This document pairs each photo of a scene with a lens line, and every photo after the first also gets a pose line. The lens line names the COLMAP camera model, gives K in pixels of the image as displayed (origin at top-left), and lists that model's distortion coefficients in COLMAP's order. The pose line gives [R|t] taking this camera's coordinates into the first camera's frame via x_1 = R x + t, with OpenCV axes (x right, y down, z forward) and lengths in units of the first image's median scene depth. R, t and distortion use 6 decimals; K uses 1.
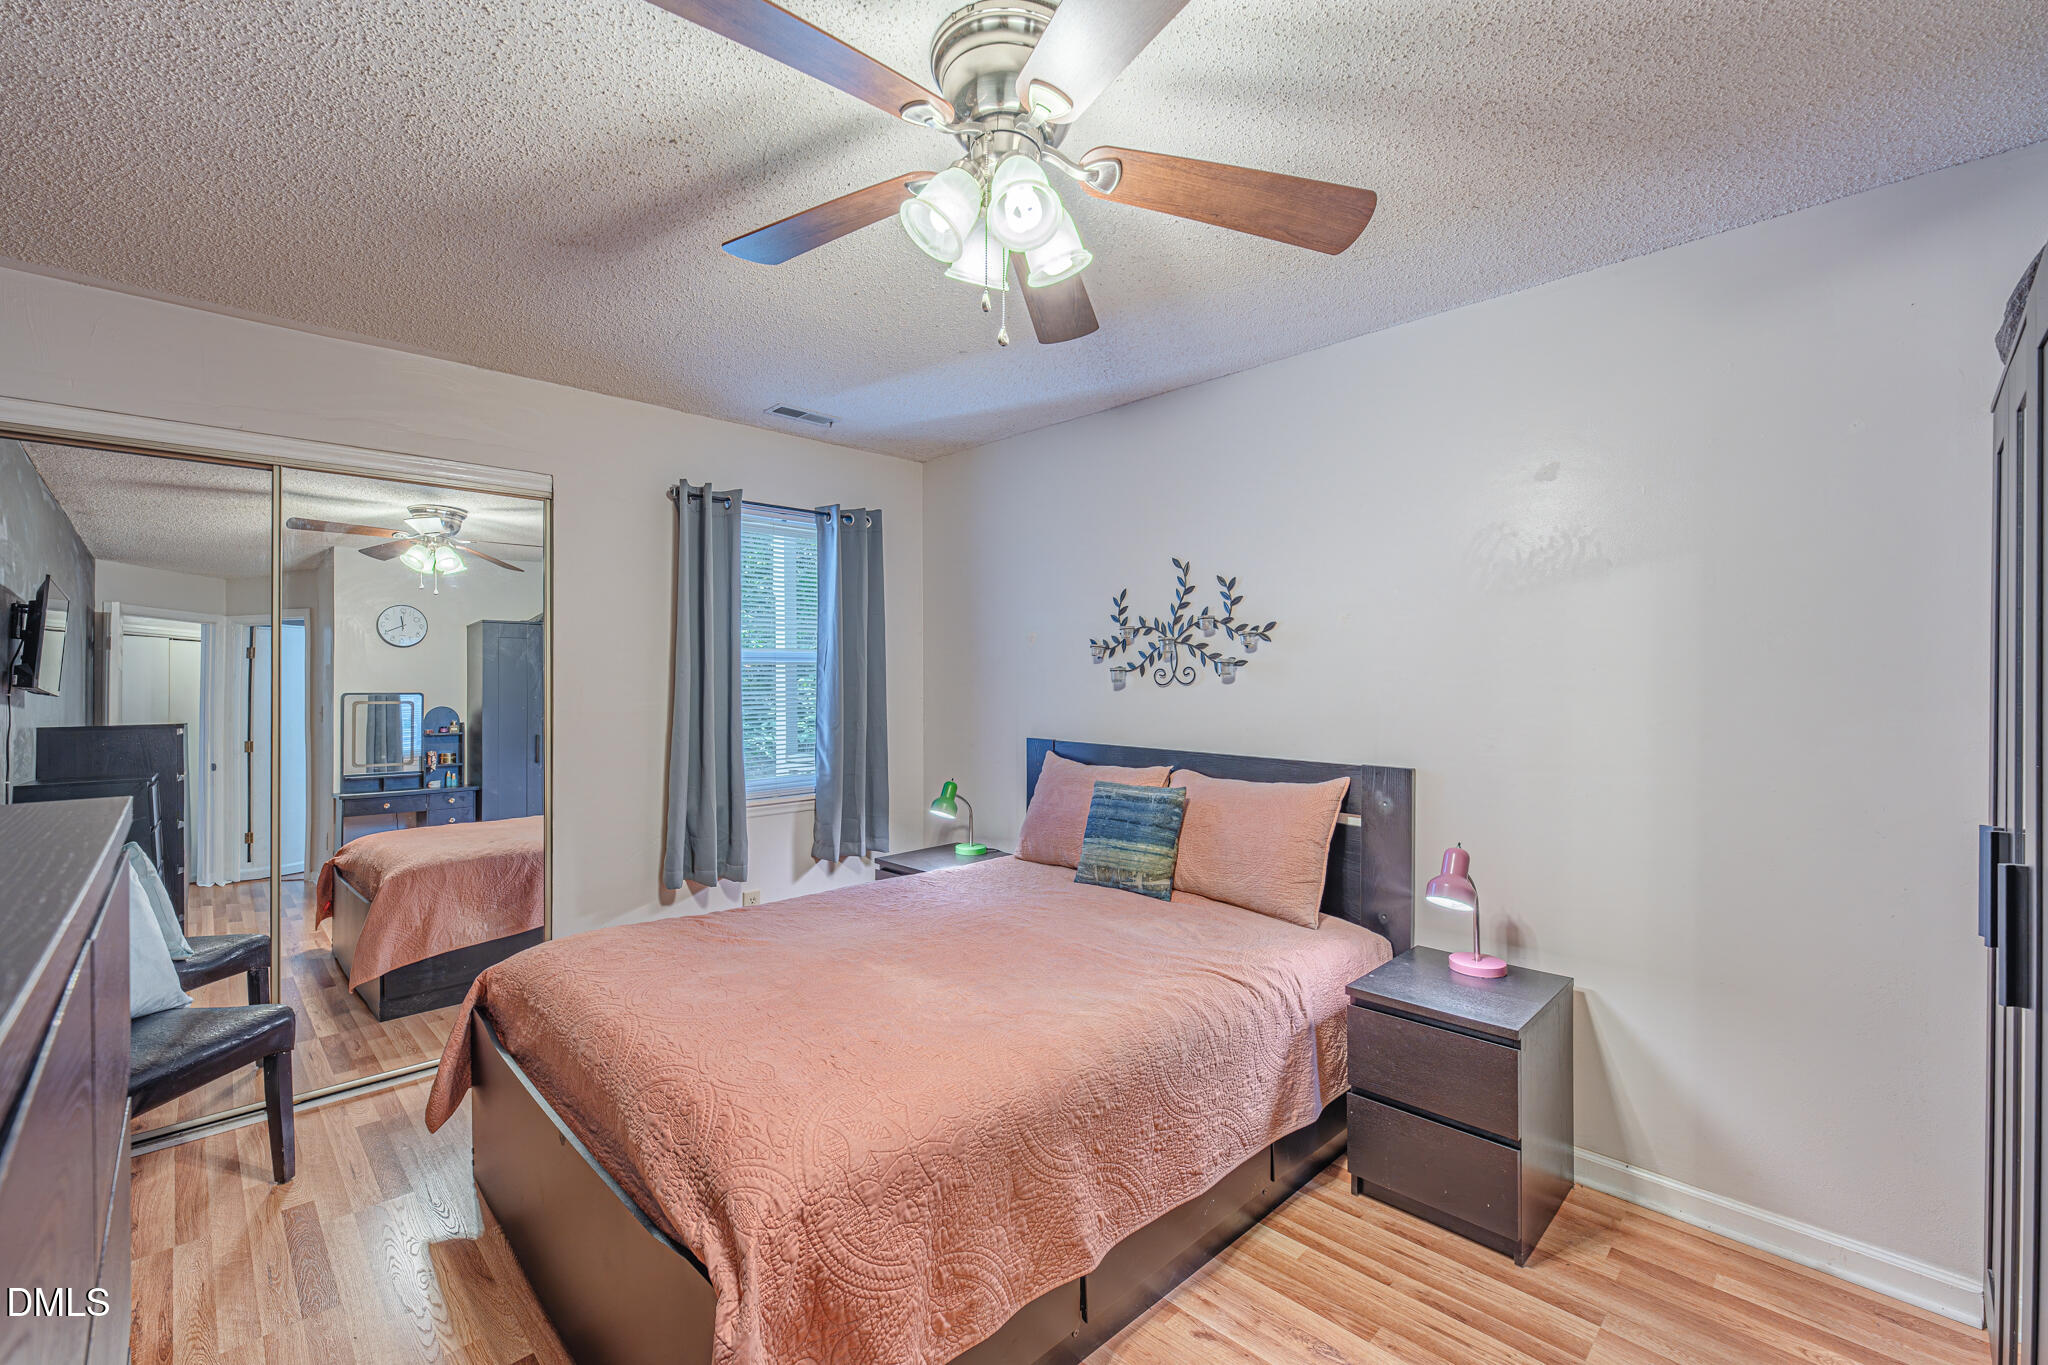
lens RADIAL K [[849.4, 0, 1026.8], [0, 849.4, 677.4], [0, 0, 1]] dist [0.000661, 0.000216]
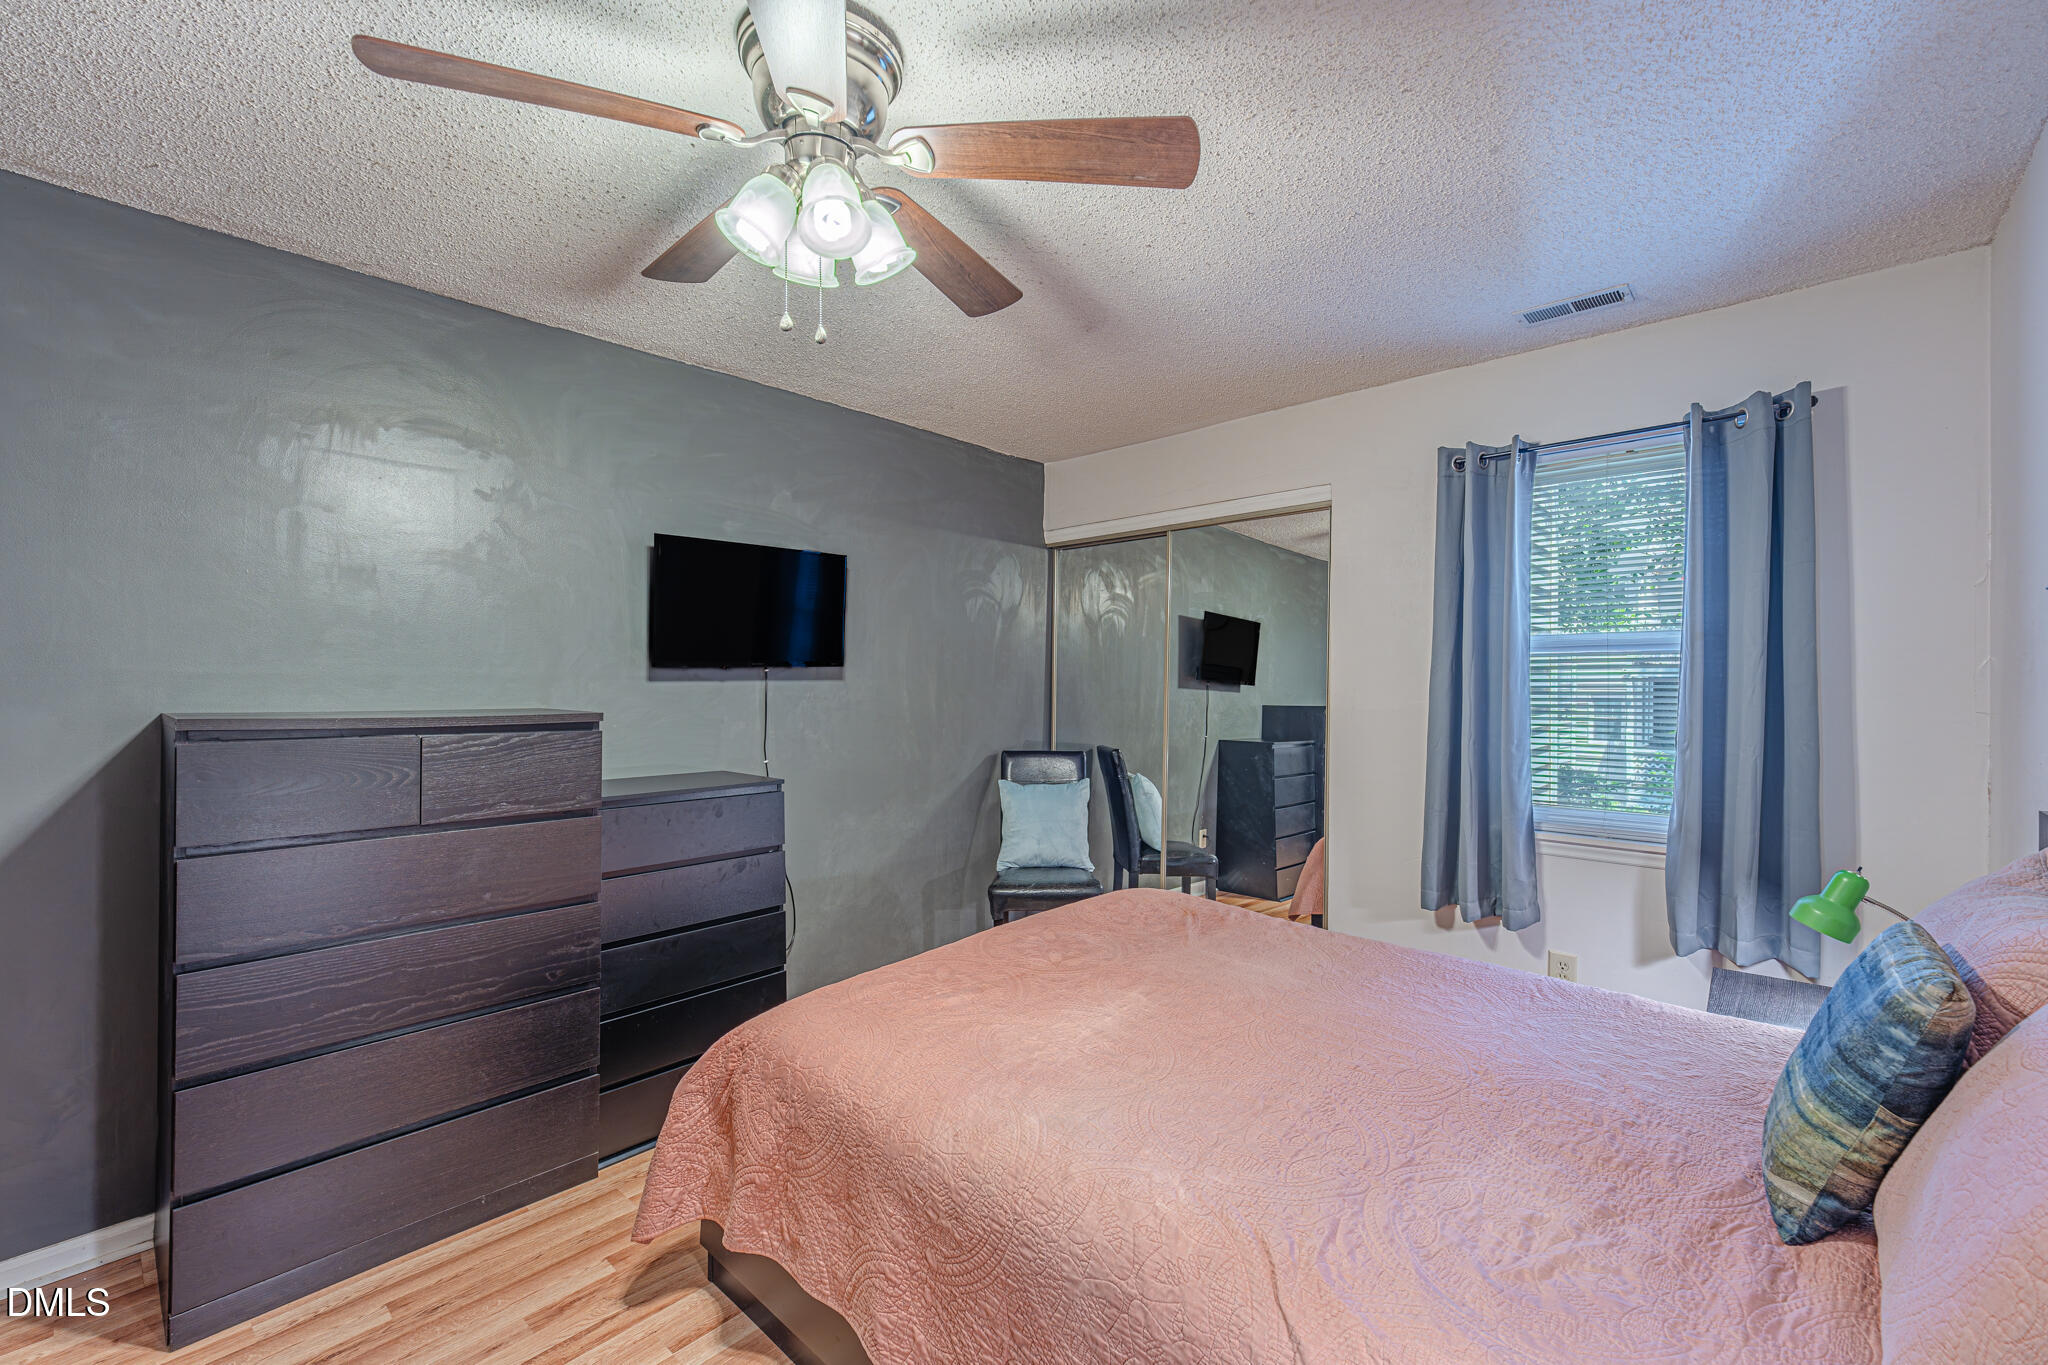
lens RADIAL K [[849.4, 0, 1026.8], [0, 849.4, 677.4], [0, 0, 1]] dist [0.000661, 0.000216]
pose [[0.076714, 0.009087, -0.997012, 0.413947], [-0.004766, 0.999950, 0.008747, -0.000717], [0.997042, 0.004081, 0.076753, 0.479682]]
